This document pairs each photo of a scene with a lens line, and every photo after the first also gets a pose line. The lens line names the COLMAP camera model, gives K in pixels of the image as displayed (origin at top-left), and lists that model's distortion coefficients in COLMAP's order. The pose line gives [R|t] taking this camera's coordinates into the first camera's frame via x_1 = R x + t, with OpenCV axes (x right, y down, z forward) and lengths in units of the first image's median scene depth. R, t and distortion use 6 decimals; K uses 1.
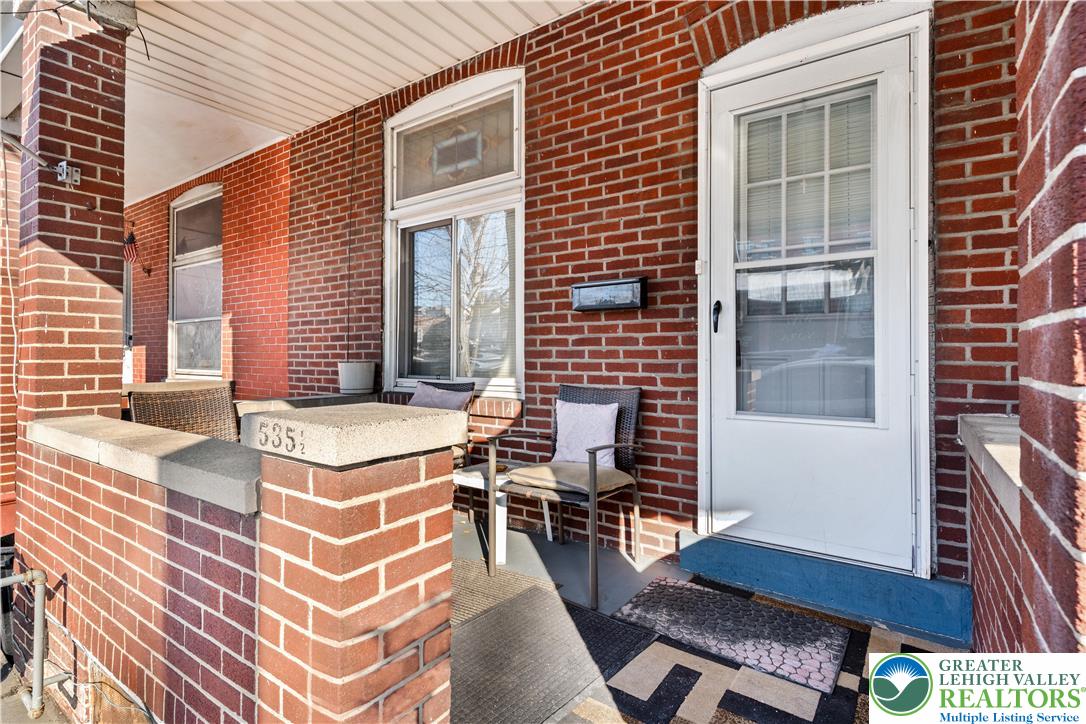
lens RADIAL K [[528.2, 0, 542.7], [0, 528.2, 345.1], [0, 0, 1]] dist [0.001406, 0.000619]
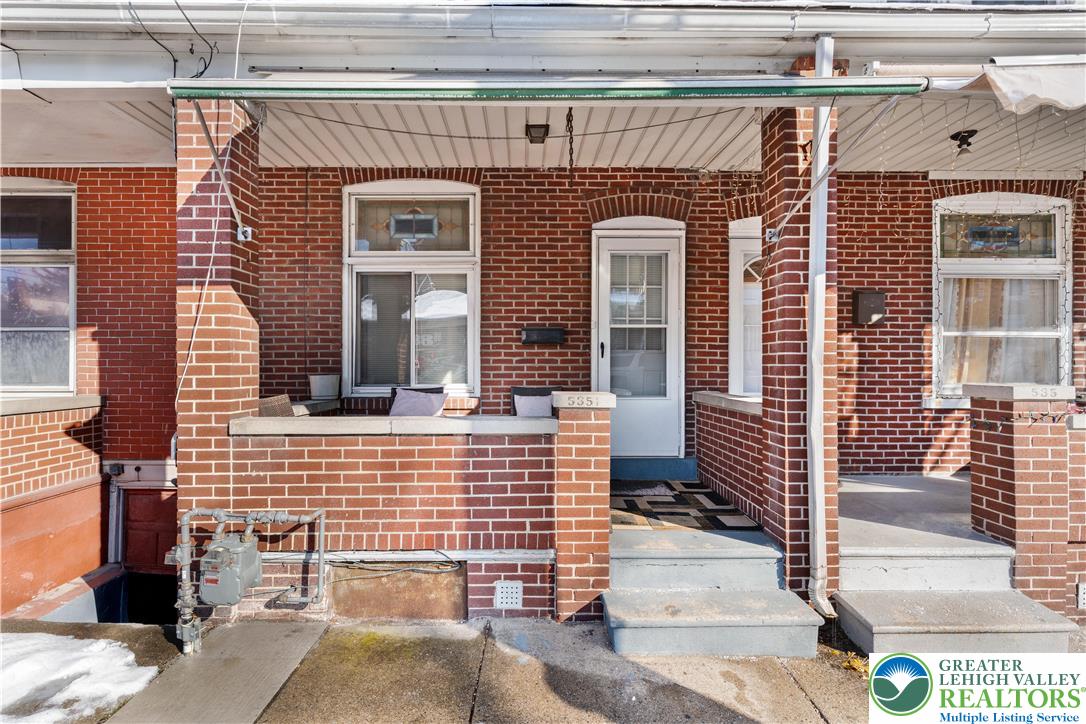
lens RADIAL K [[515.3, 0, 544.1], [0, 515.3, 361.1], [0, 0, 1]] dist [0.000077, -0.000151]
pose [[0.810277, 0.004056, 0.586032, -0.822896], [-0.009952, 0.999927, 0.006840, -0.018402], [-0.585962, -0.011375, 0.810259, -0.389489]]
